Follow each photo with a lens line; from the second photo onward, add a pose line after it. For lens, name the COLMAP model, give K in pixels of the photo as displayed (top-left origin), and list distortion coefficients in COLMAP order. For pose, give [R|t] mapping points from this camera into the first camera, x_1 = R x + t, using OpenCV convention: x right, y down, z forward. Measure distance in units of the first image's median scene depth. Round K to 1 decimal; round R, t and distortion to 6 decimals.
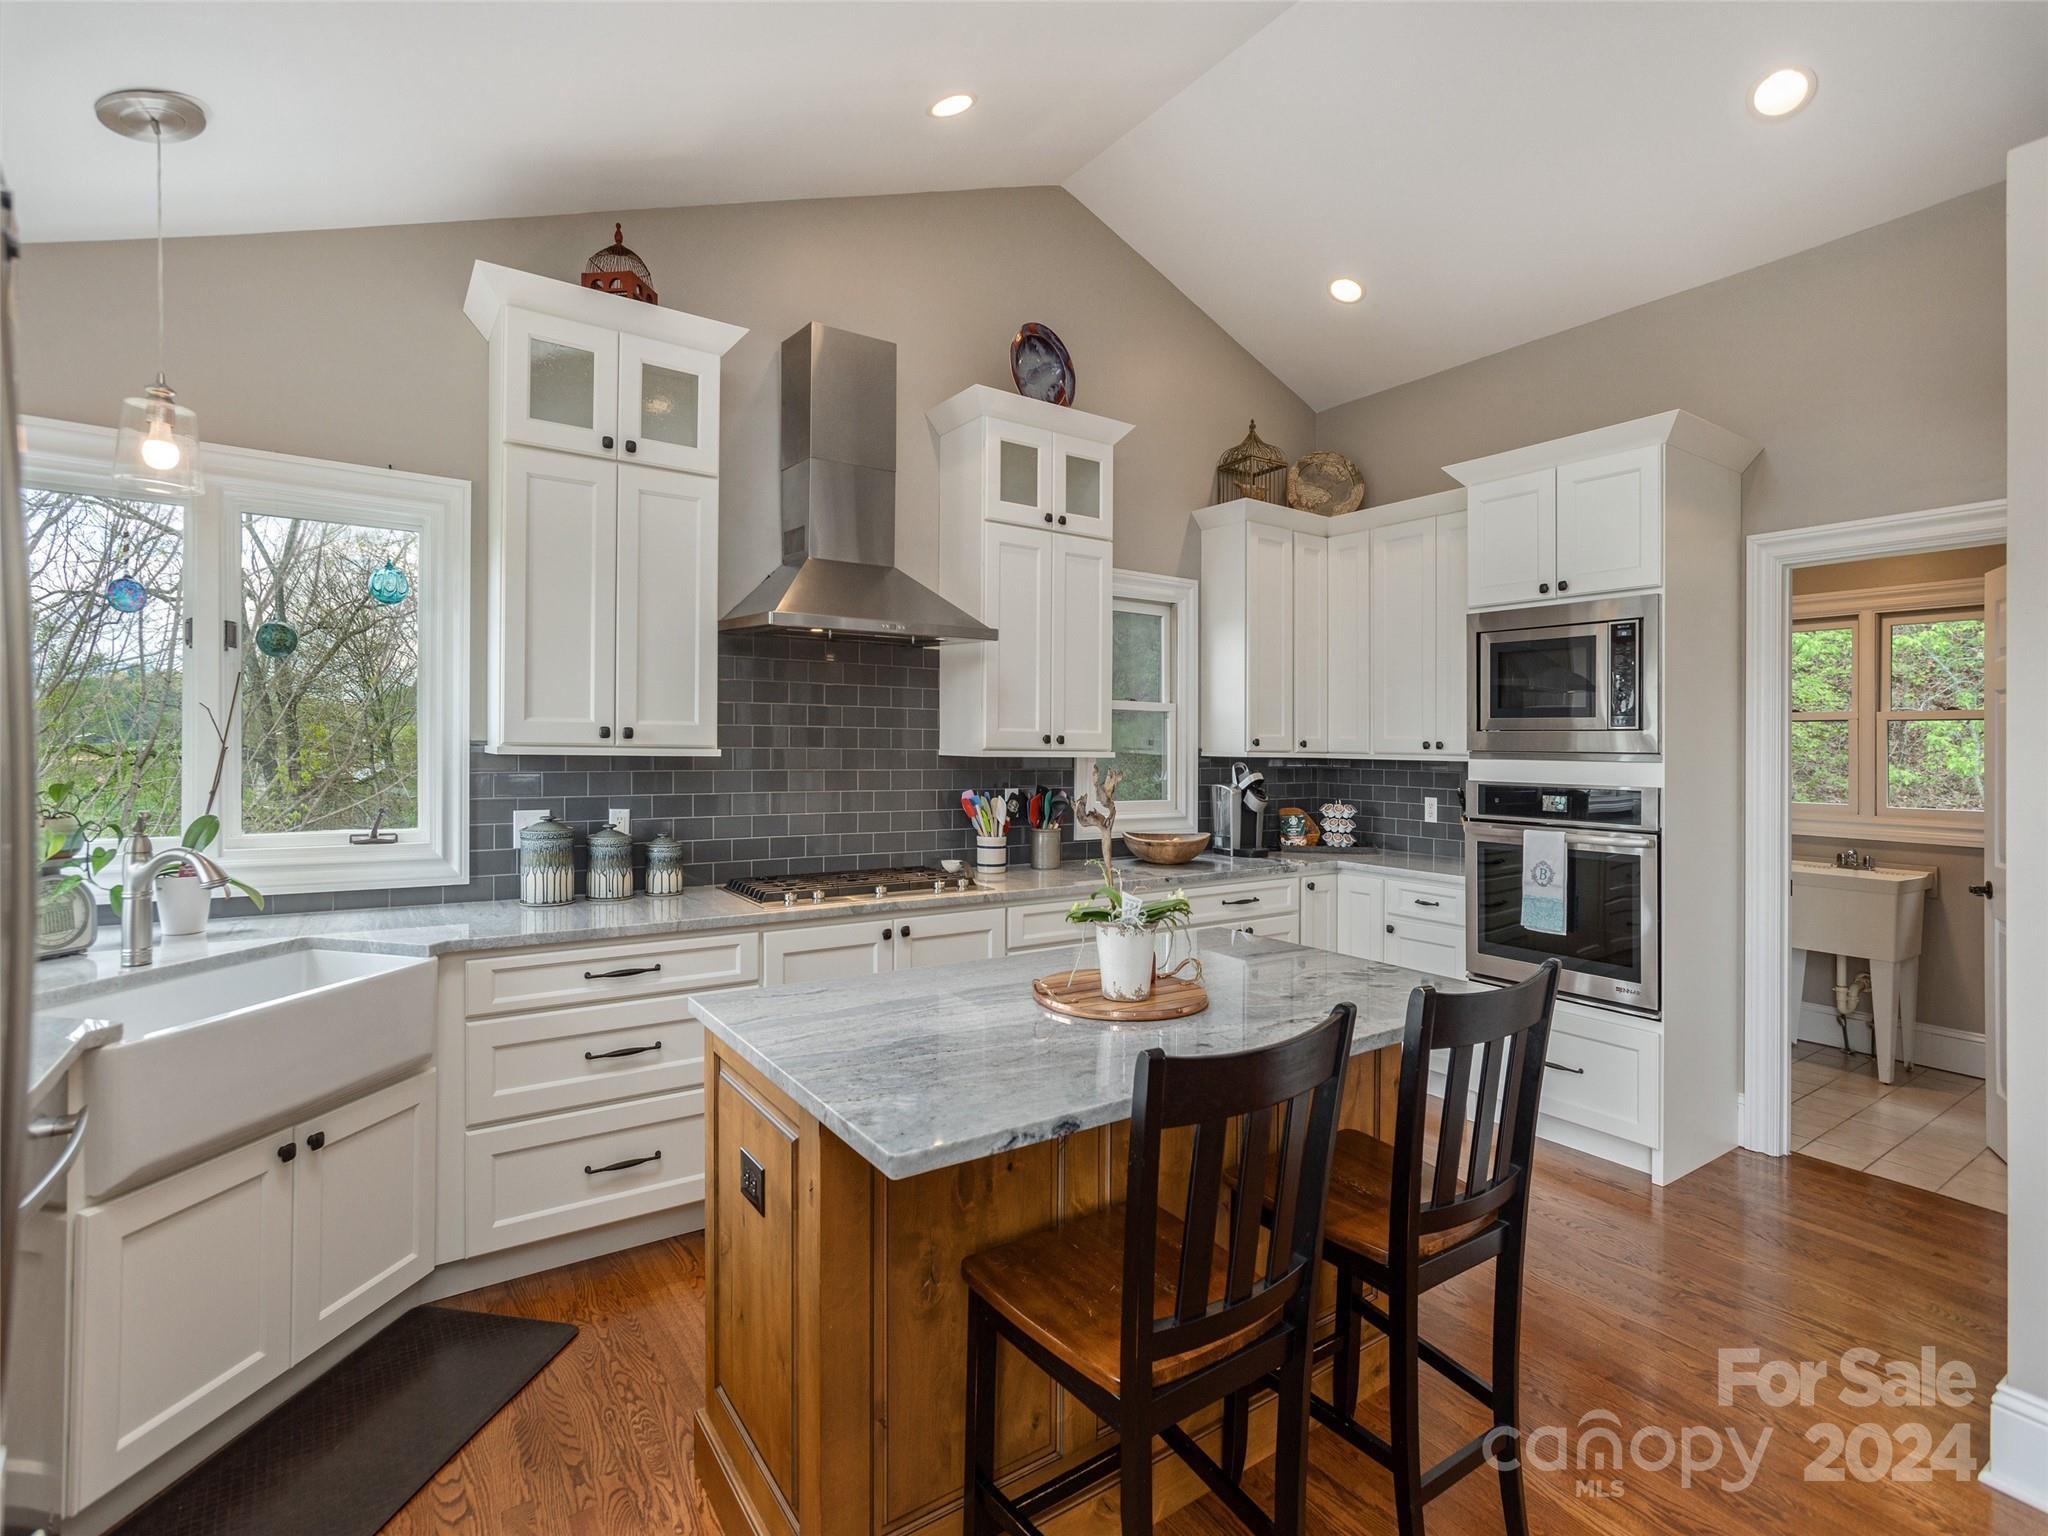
lens RADIAL K [[991.9, 0, 994.5], [0, 991.9, 732.7], [0, 0, 1]] dist [-0.020849, 0.016891]
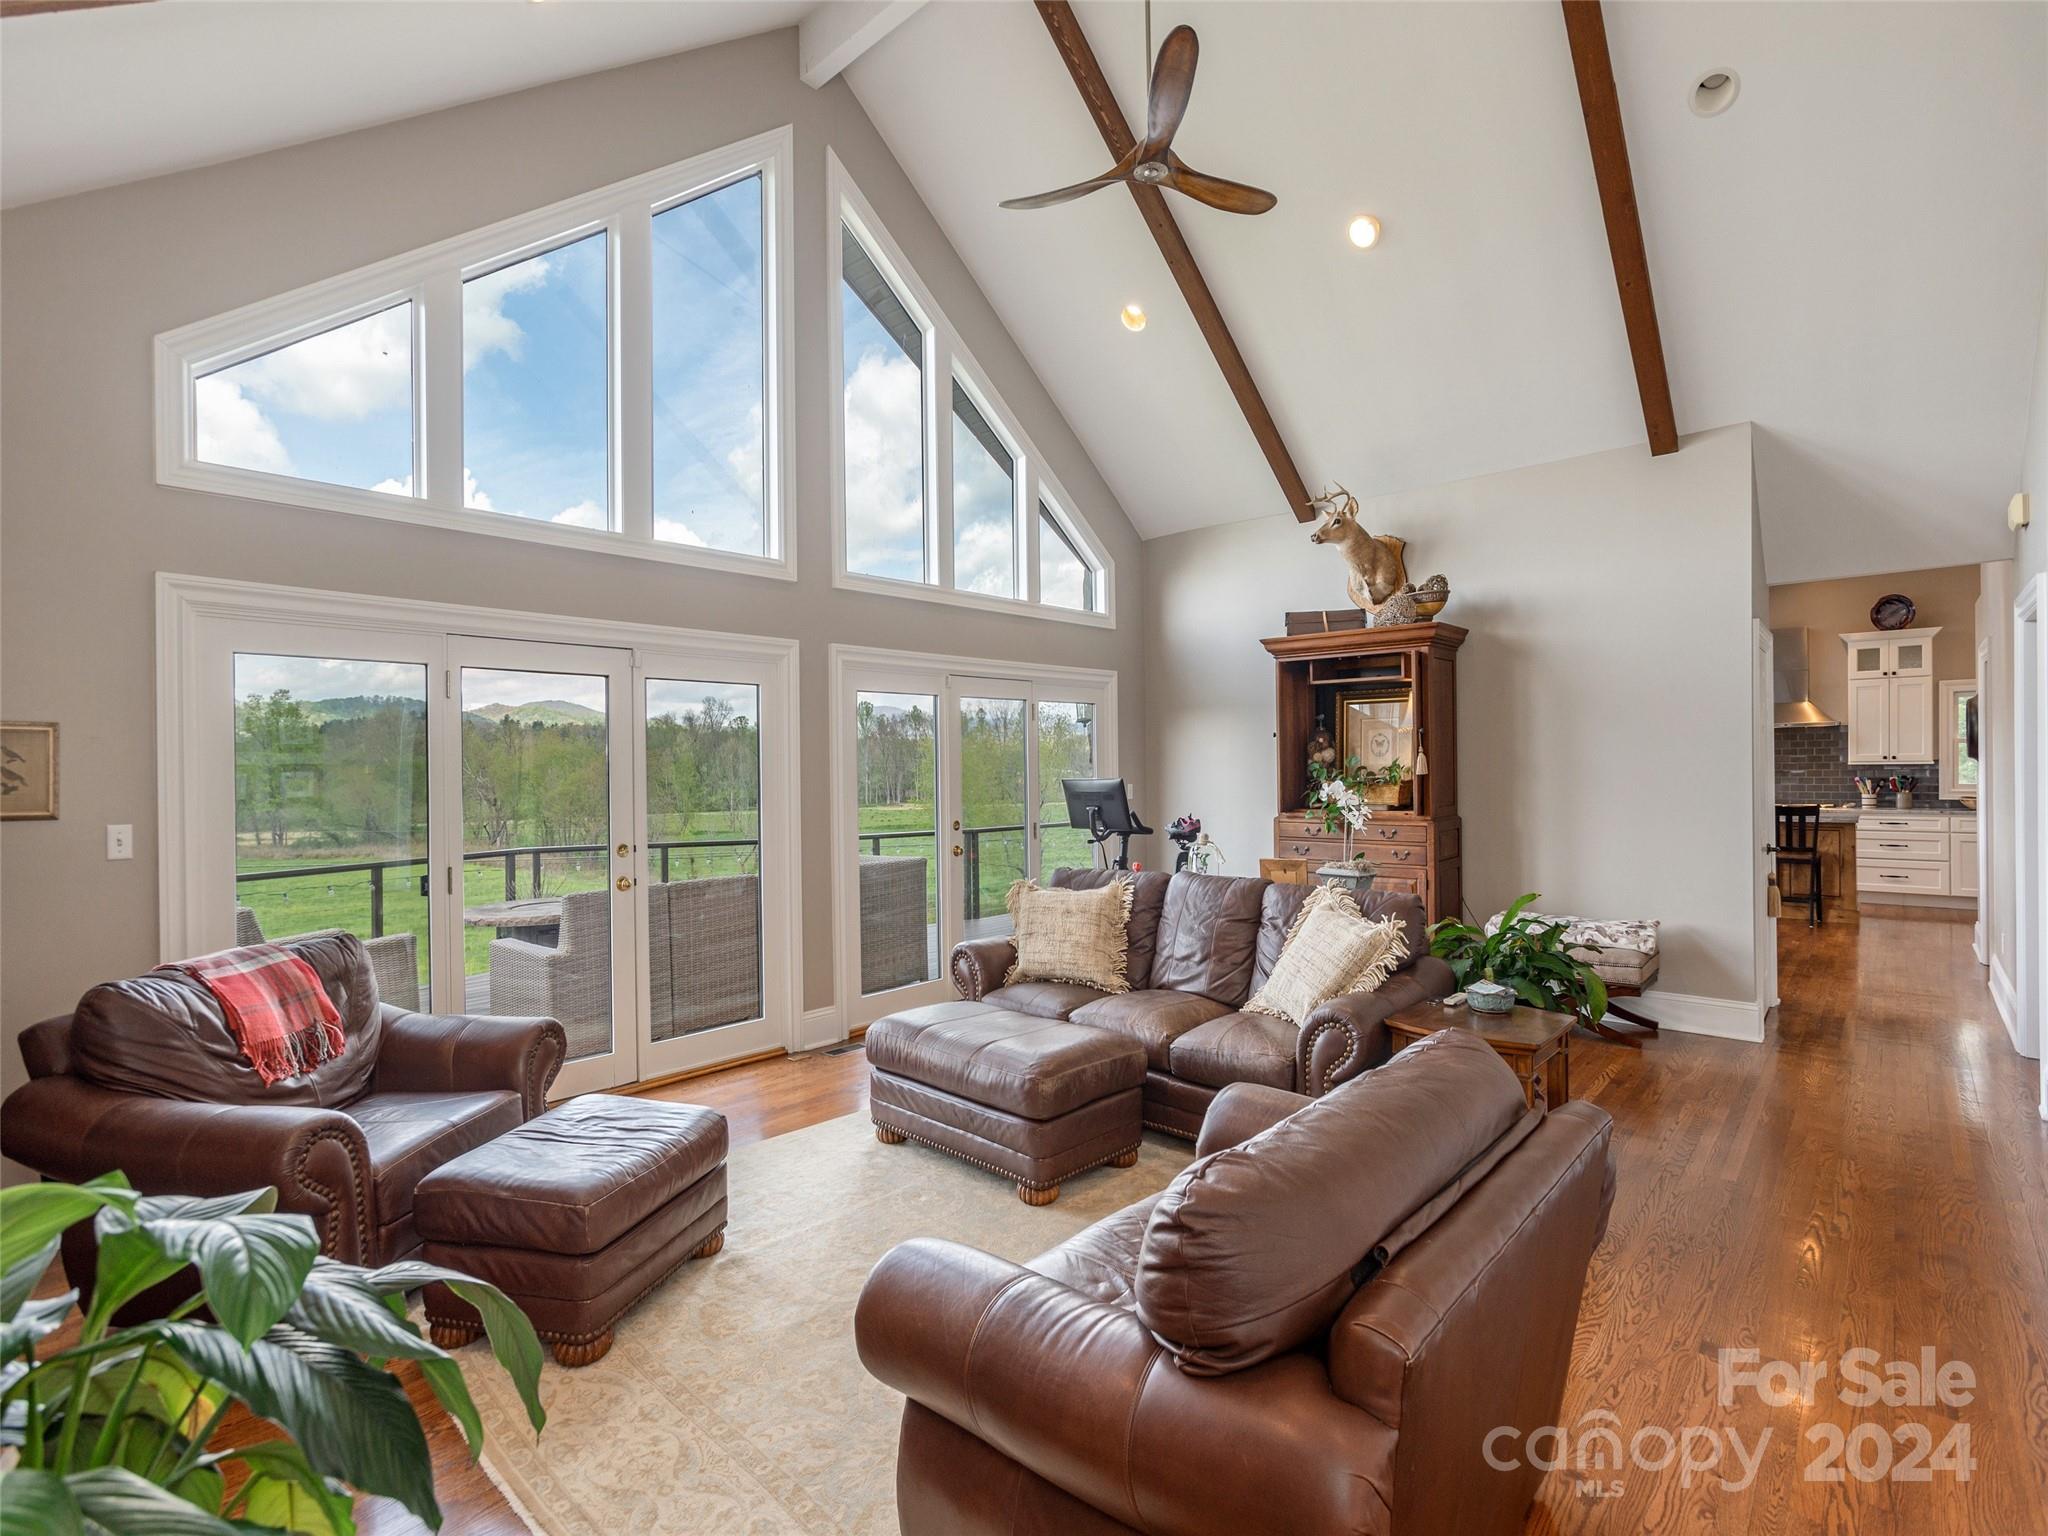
lens RADIAL K [[991.9, 0, 1035.0], [0, 991.9, 778.2], [0, 0, 1]] dist [-0.020849, 0.016891]
pose [[0.252058, -0.004779, -0.967700, 2.000009], [0.027853, 0.999609, 0.002318, -0.007464], [0.967311, -0.027538, 0.252093, -1.835842]]
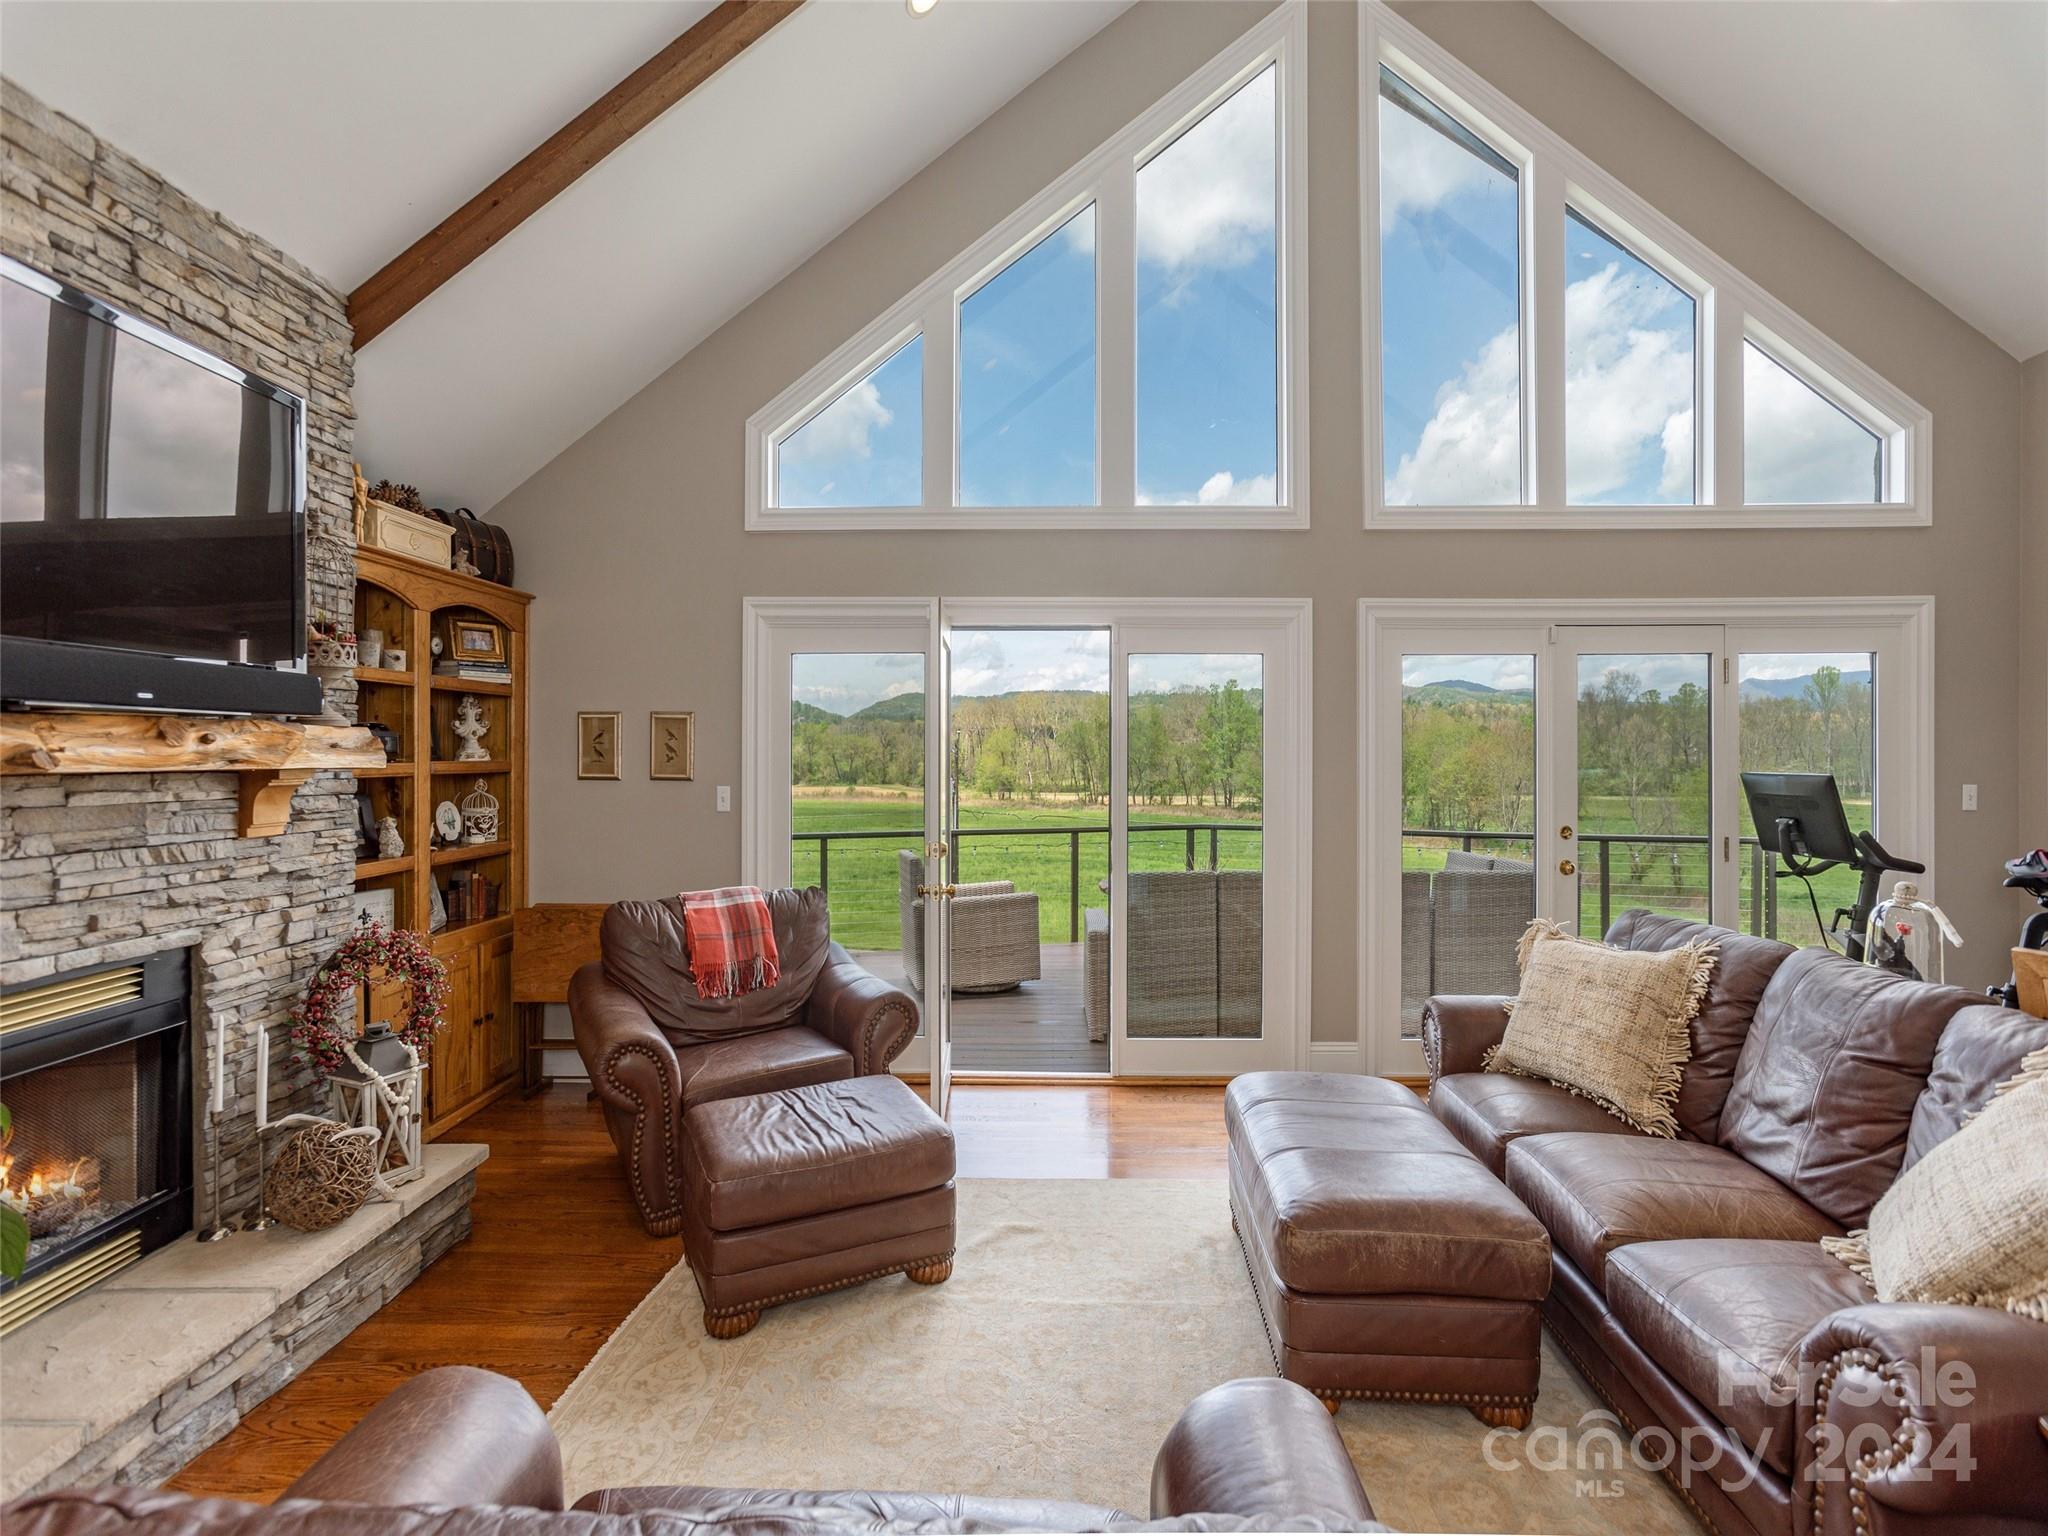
lens RADIAL K [[991.9, 0, 1028.4], [0, 991.9, 741.6], [0, 0, 1]] dist [-0.020849, 0.016891]
pose [[-0.570844, -0.020357, -0.820806, 1.728870], [0.003193, 0.999630, -0.027013, -0.007490], [0.821052, -0.018041, -0.570568, -1.424637]]
